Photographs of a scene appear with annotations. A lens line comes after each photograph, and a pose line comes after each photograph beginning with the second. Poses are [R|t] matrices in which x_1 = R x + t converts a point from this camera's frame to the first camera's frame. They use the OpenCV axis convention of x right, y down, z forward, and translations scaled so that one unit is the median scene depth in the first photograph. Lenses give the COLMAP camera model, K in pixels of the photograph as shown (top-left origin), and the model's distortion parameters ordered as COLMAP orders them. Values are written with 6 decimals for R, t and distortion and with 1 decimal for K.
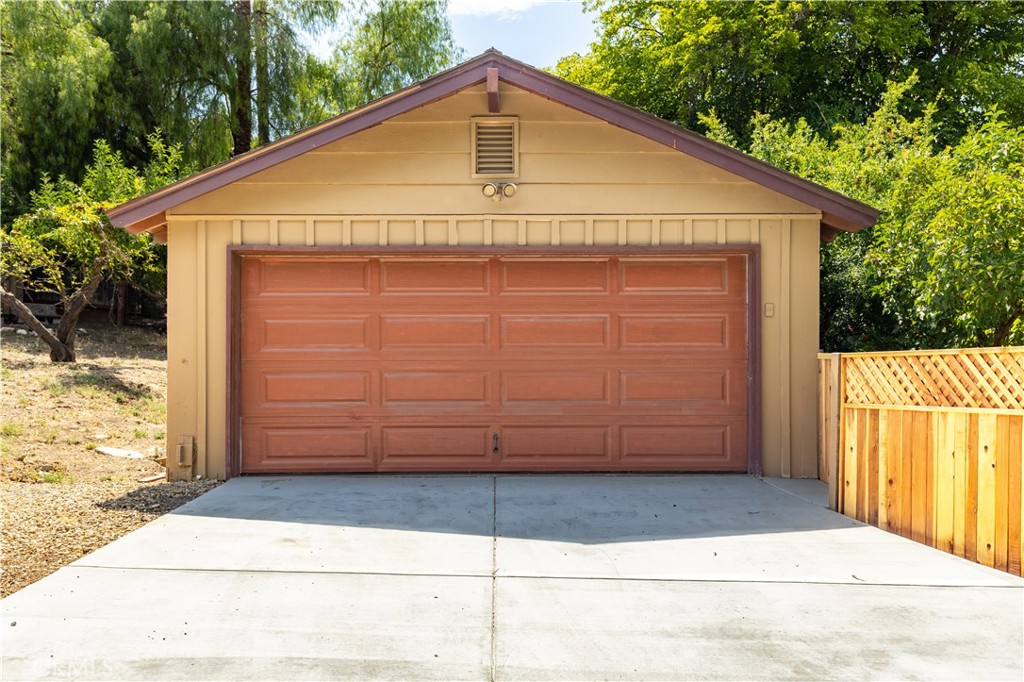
lens RADIAL K [[835.0, 0, 498.1], [0, 835.0, 366.3], [0, 0, 1]] dist [0.006910, -0.018404]
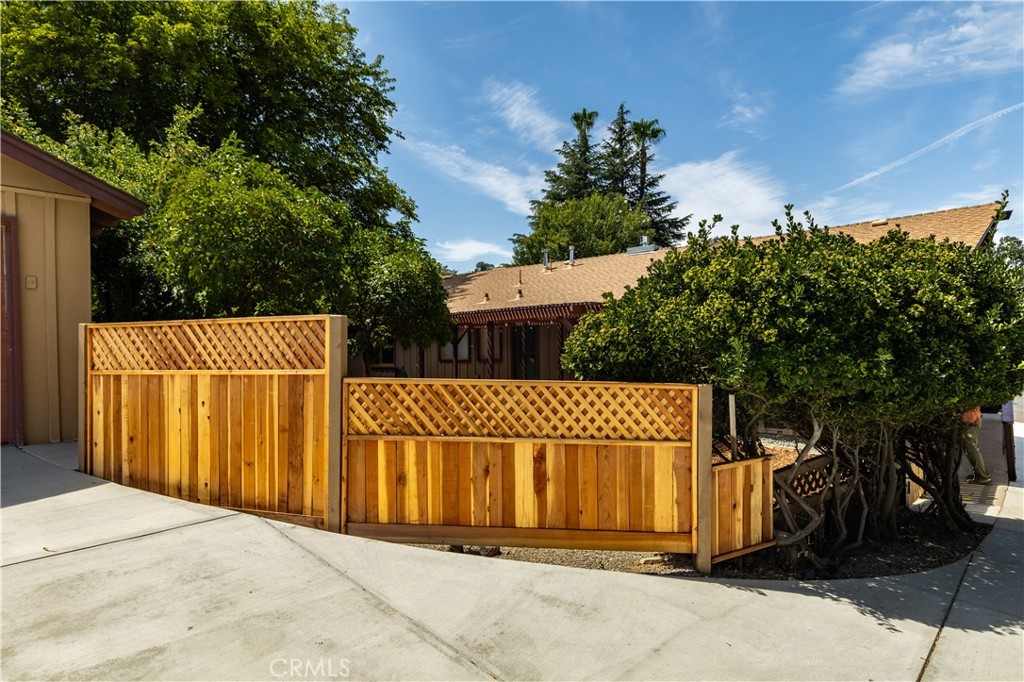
lens RADIAL K [[570.2, 0, 501.2], [0, 570.2, 340.9], [0, 0, 1]] dist [0.020024, -0.002619]
pose [[0.665493, -0.012600, 0.746297, 0.185634], [0.010094, 0.999918, 0.007880, 0.004587], [-0.746336, 0.002289, 0.665566, 0.096477]]
